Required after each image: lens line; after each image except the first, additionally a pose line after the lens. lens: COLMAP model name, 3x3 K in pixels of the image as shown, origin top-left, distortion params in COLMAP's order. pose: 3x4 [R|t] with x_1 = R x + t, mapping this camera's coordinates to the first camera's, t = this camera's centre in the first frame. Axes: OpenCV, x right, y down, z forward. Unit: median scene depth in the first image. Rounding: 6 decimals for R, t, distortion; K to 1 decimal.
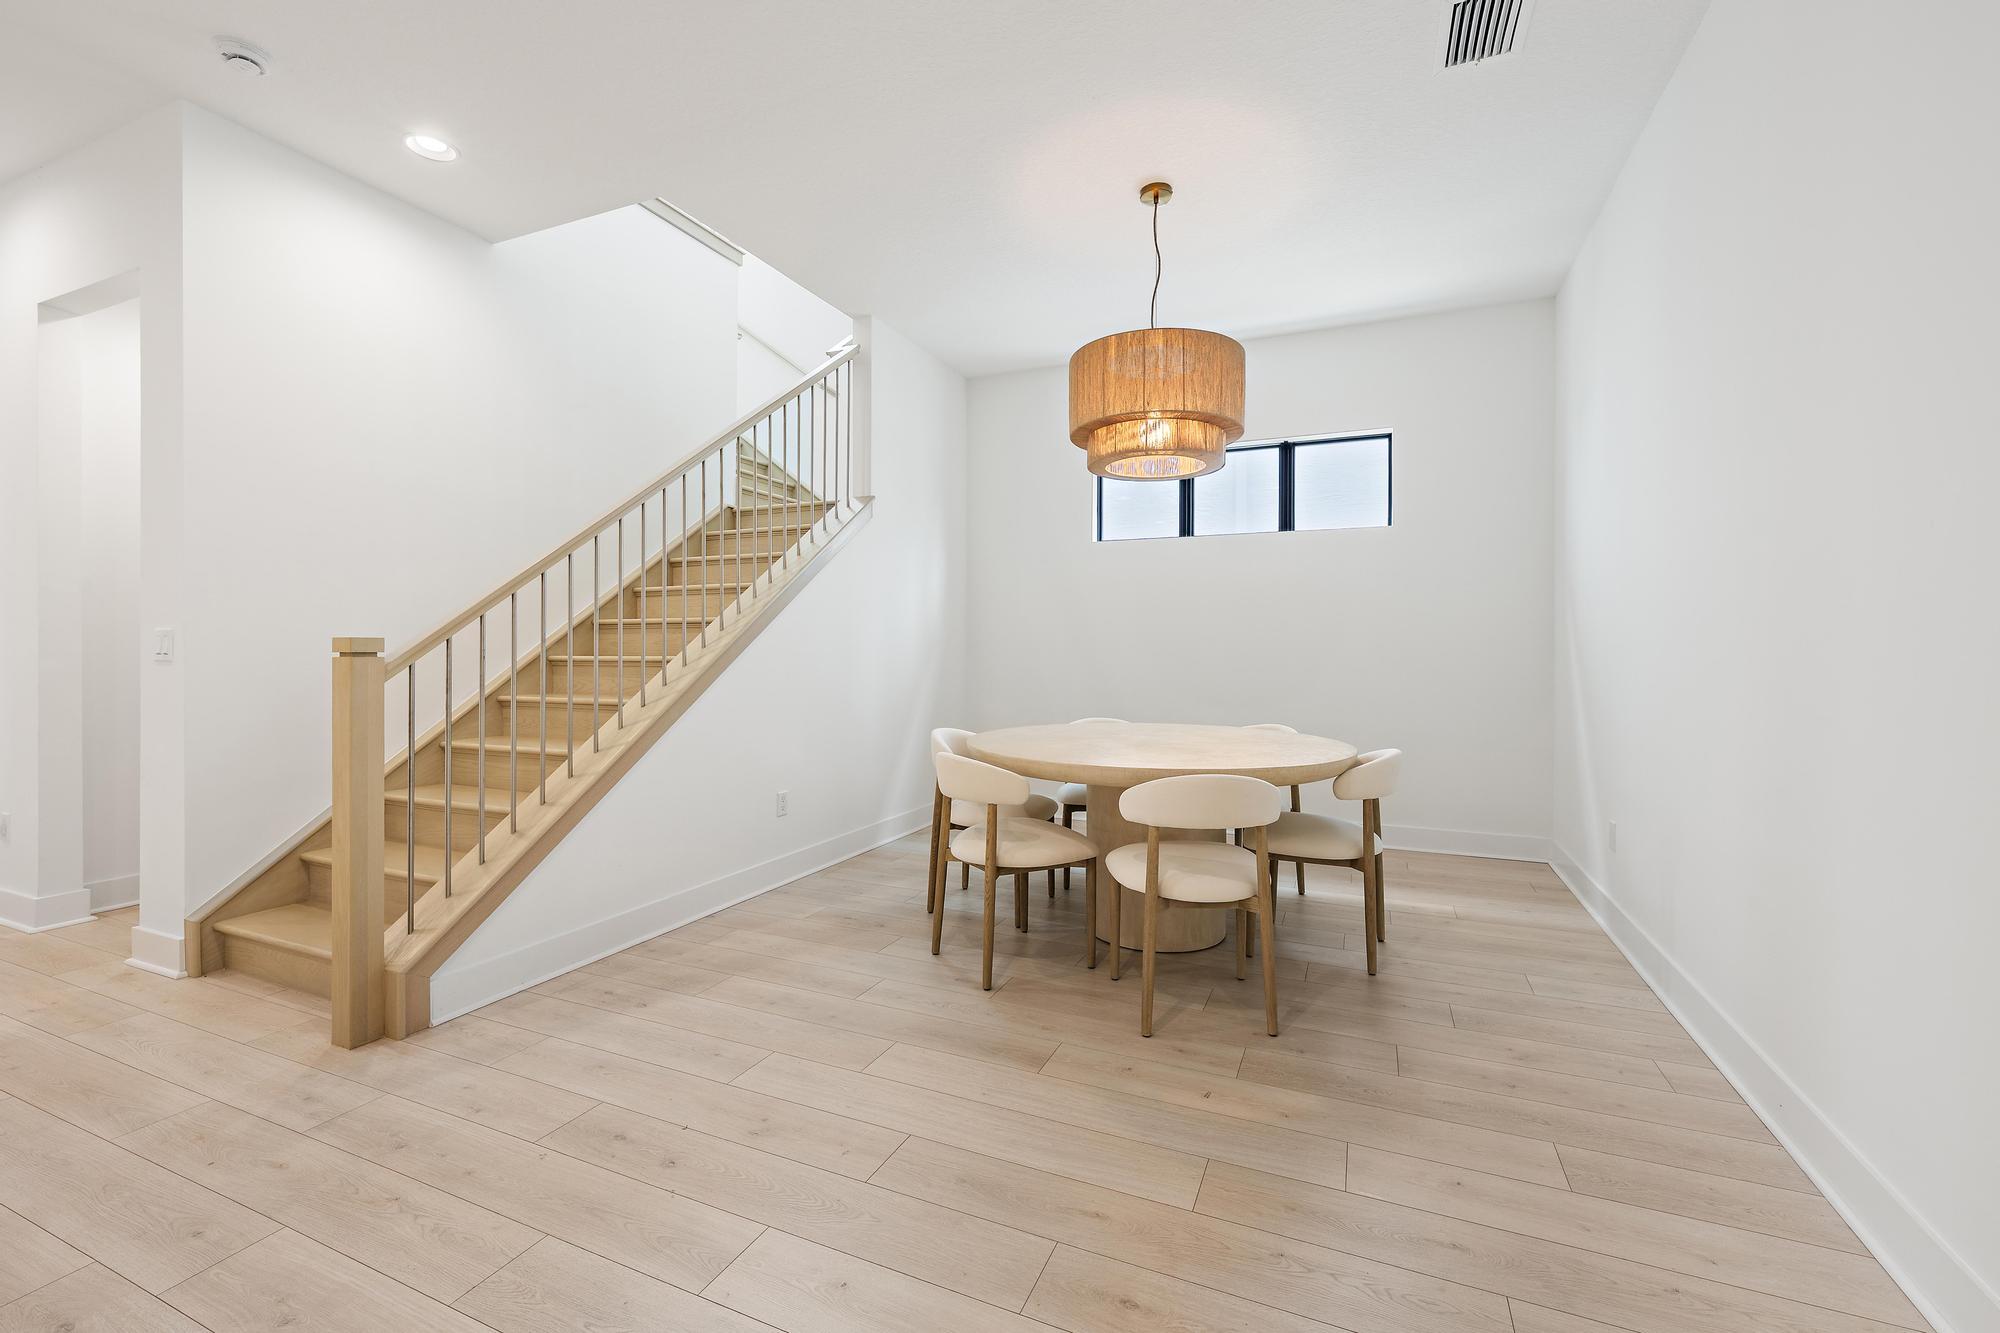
lens RADIAL K [[814.2, 0, 996.2], [0, 814.2, 656.7], [0, 0, 1]] dist [0.000801, -0.000276]
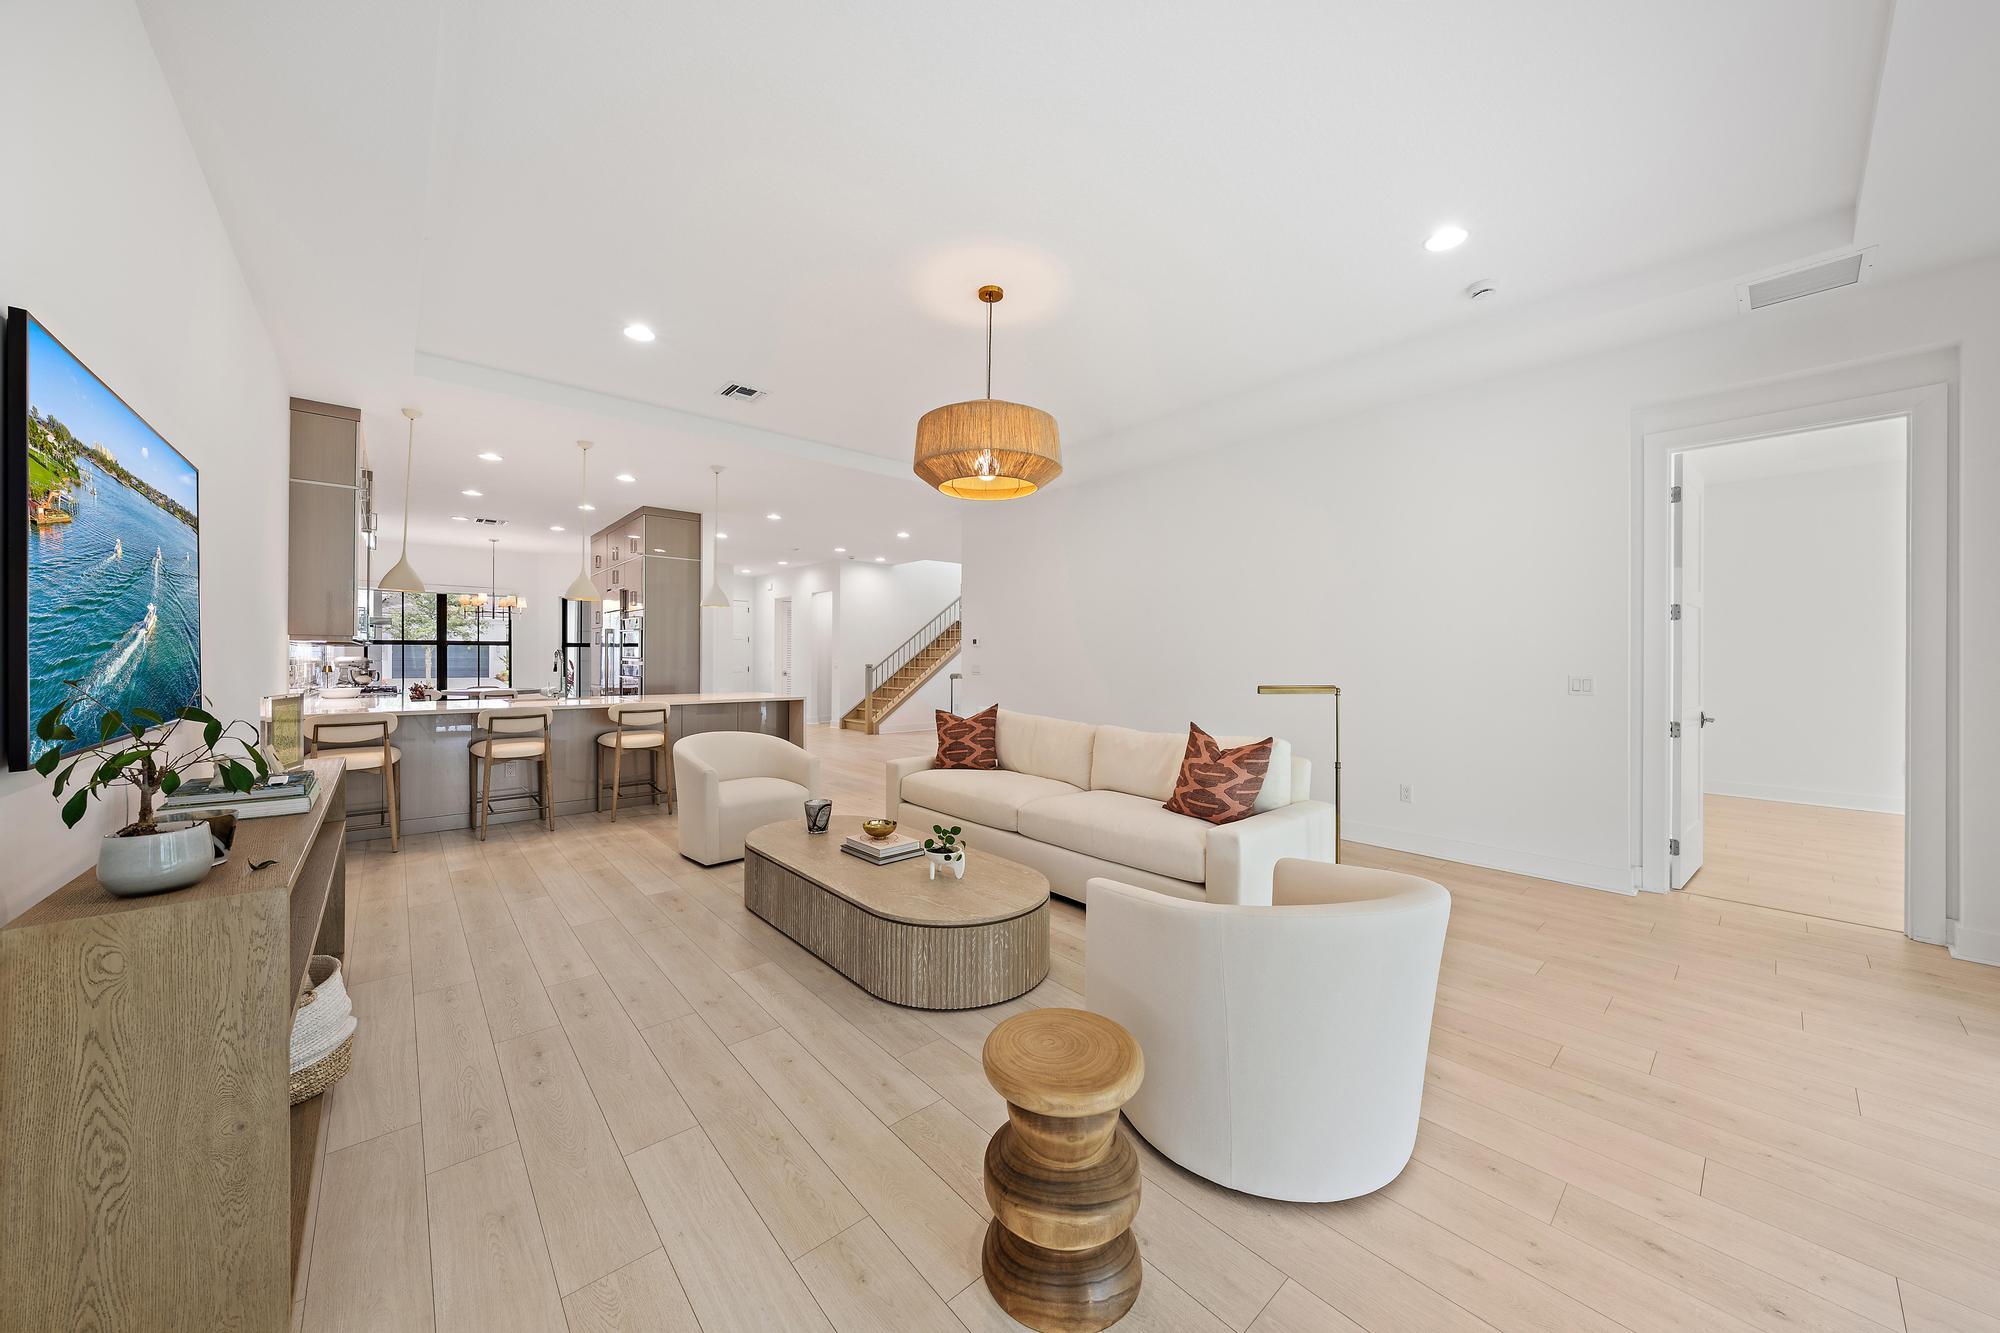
lens RADIAL K [[696.3, 0, 1001.9], [0, 696.3, 657.5], [0, 0, 1]] dist [0.000674, 0.000144]
pose [[0.904475, 0.000695, -0.426526, 1.818466], [-0.003643, 0.999975, -0.006098, -0.039313], [0.426511, 0.007069, 0.904455, -2.561262]]
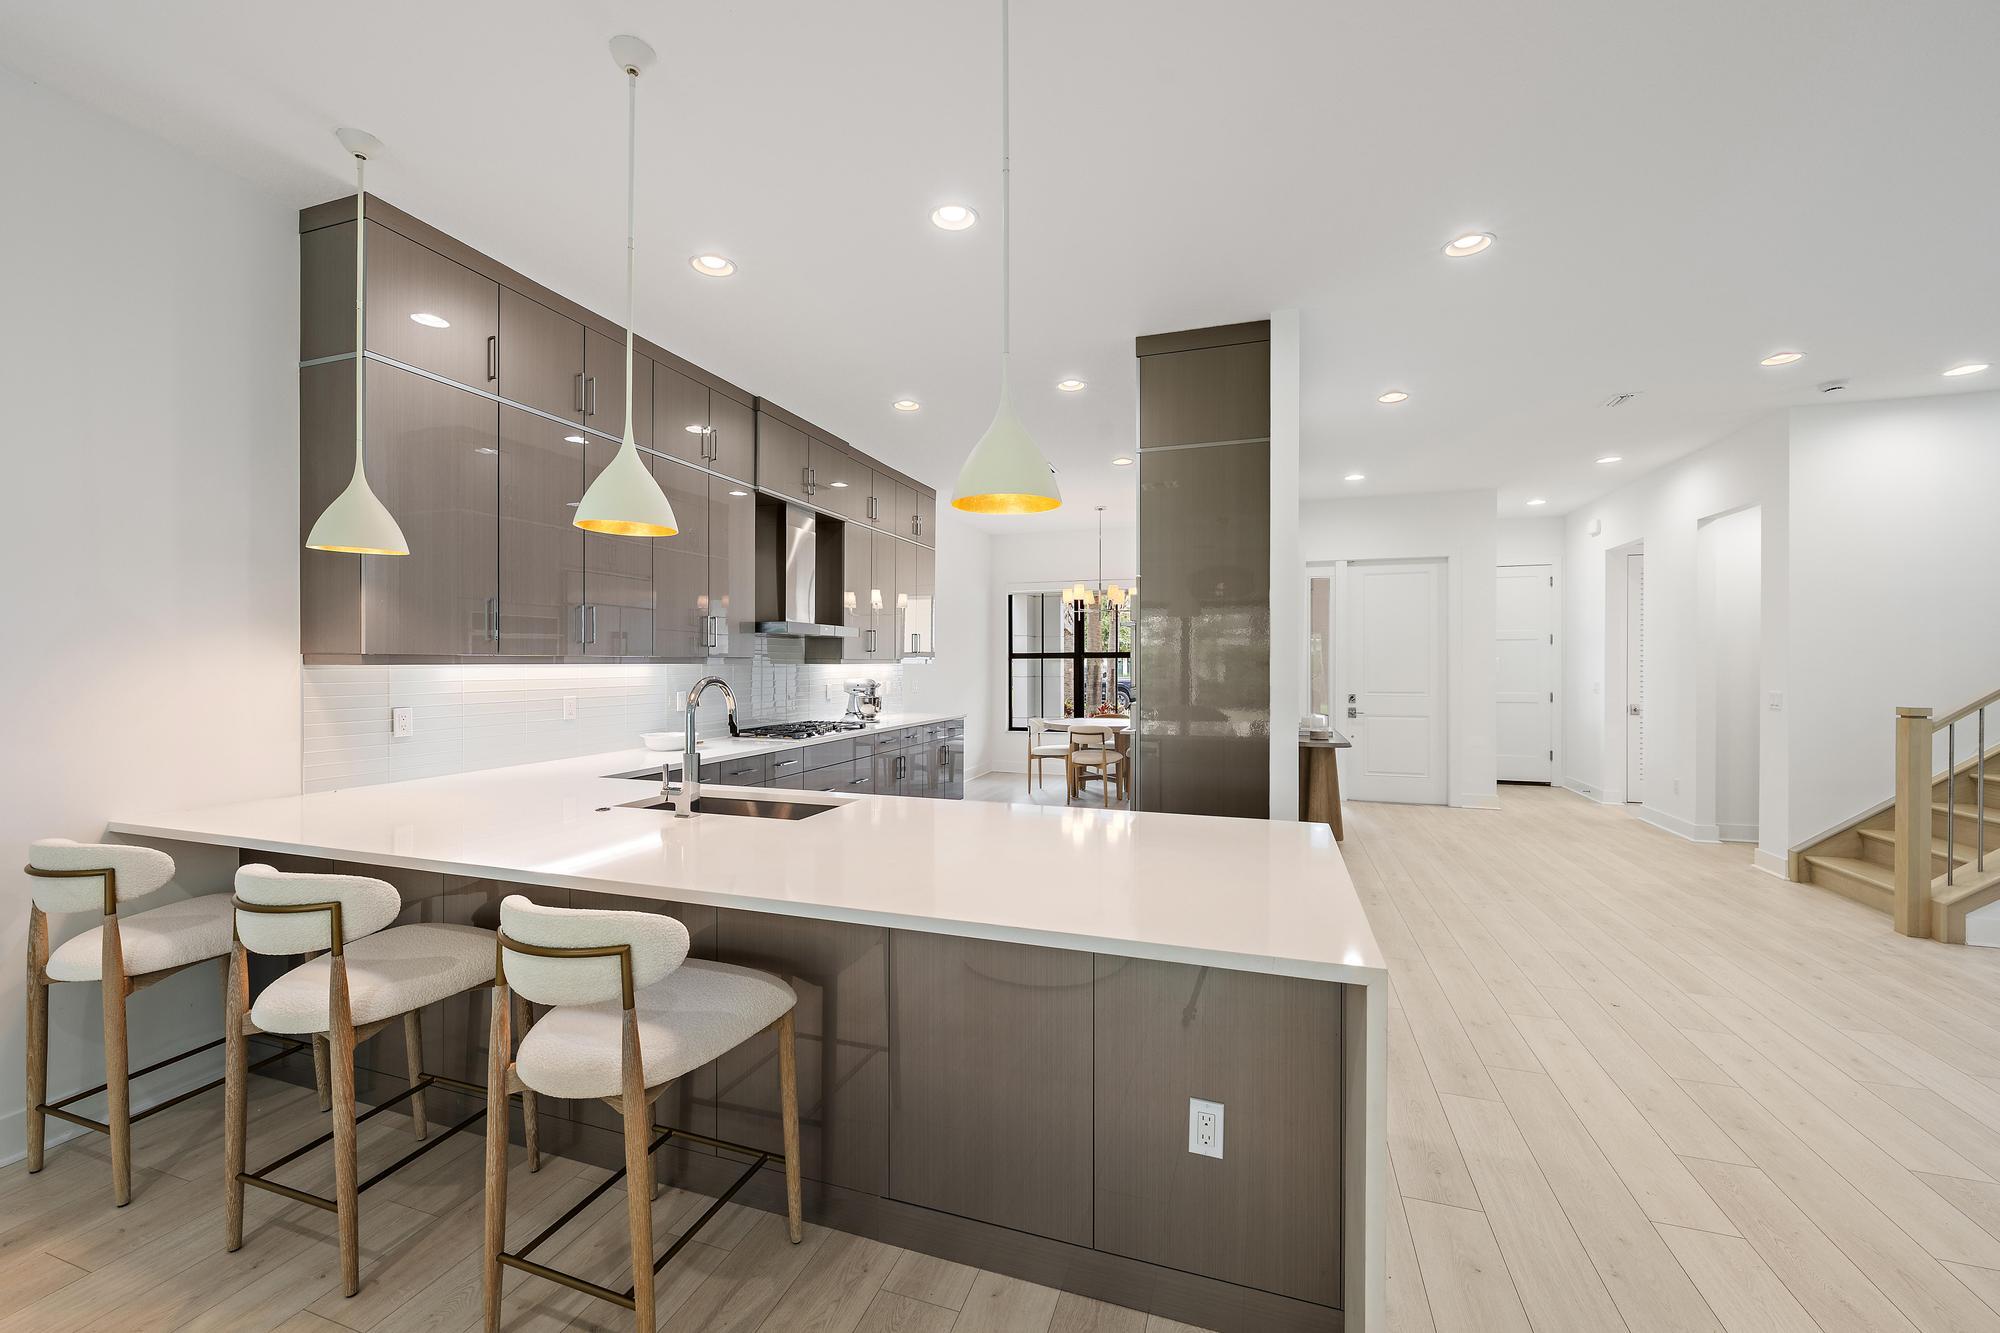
lens RADIAL K [[765.3, 0, 1004.7], [0, 765.3, 663.7], [0, 0, 1]] dist [0.000933, 0.000129]
pose [[0.074382, -0.004239, -0.997221, 0.610819], [-0.006245, 0.999969, -0.004716, -0.079584], [0.997210, 0.006578, 0.074353, -0.911262]]
